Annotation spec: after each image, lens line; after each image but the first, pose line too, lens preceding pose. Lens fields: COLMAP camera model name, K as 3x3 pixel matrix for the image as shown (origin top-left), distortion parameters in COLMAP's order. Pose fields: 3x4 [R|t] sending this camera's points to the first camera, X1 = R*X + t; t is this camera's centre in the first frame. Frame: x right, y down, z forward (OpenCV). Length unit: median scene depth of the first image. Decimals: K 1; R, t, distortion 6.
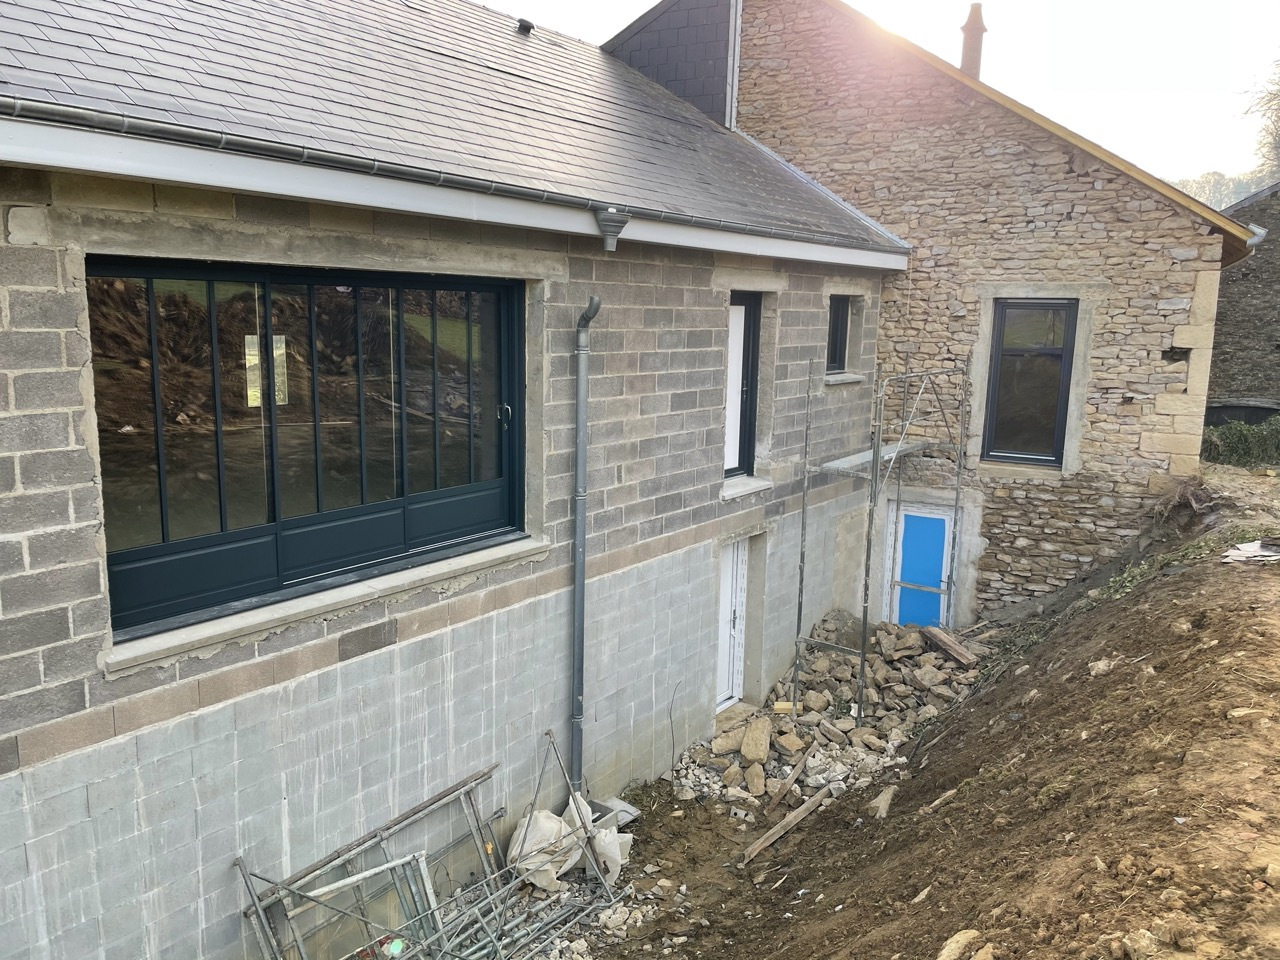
lens RADIAL K [[973.3, 0, 641.2], [0, 973.3, 487.0], [0, 0, 1]] dist [-0.037639, -0.016463]
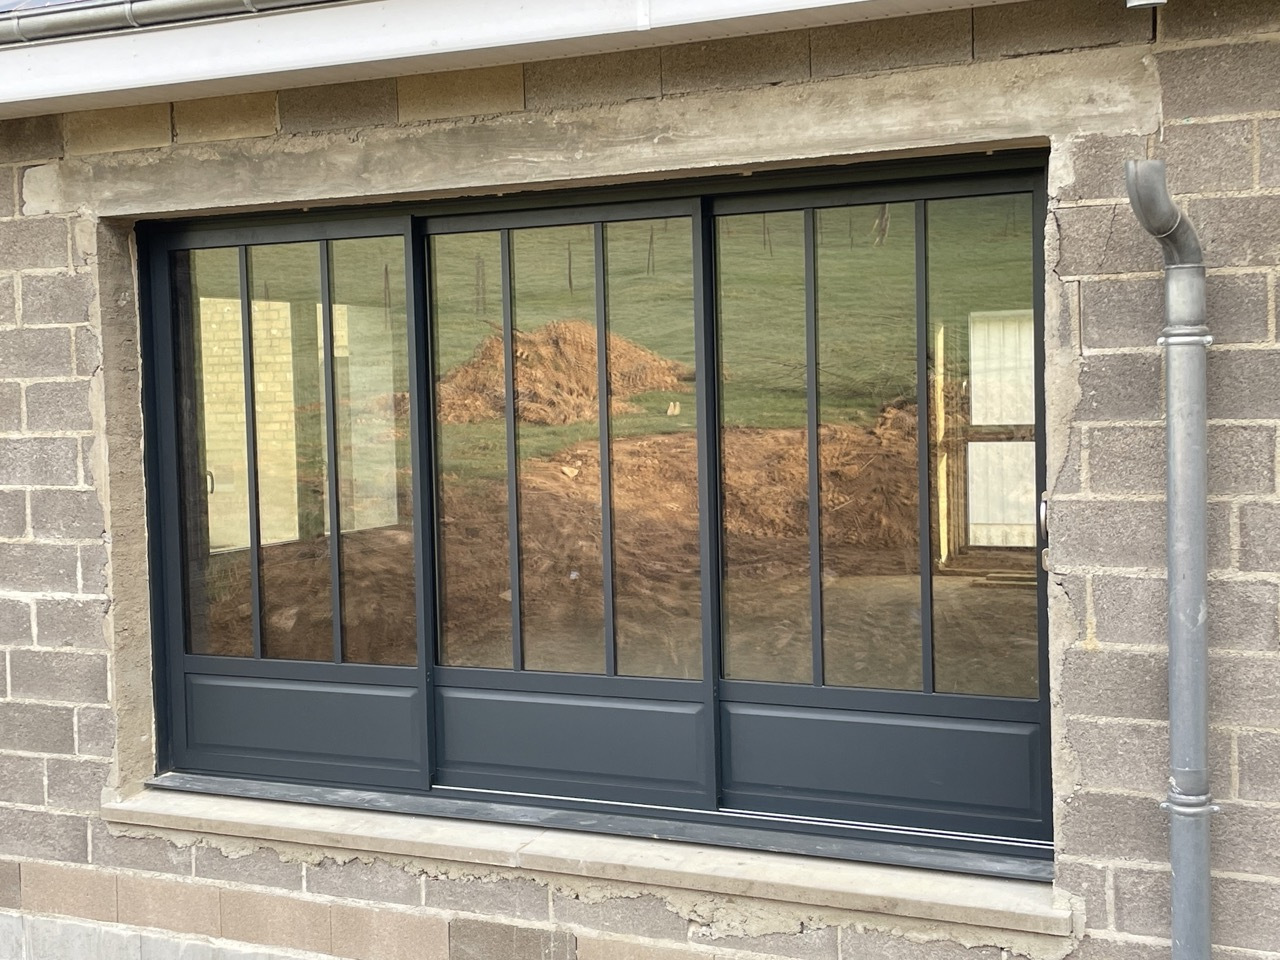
lens RADIAL K [[1683.4, 0, 640.7], [0, 1683.4, 477.3], [0, 0, 1]] dist [0.041555, 0.000000]
pose [[0.163952, 0.020699, -0.986251, 0.724264], [-0.151242, 0.988487, -0.004396, -0.105818], [0.974805, 0.149883, 0.165195, 1.189880]]
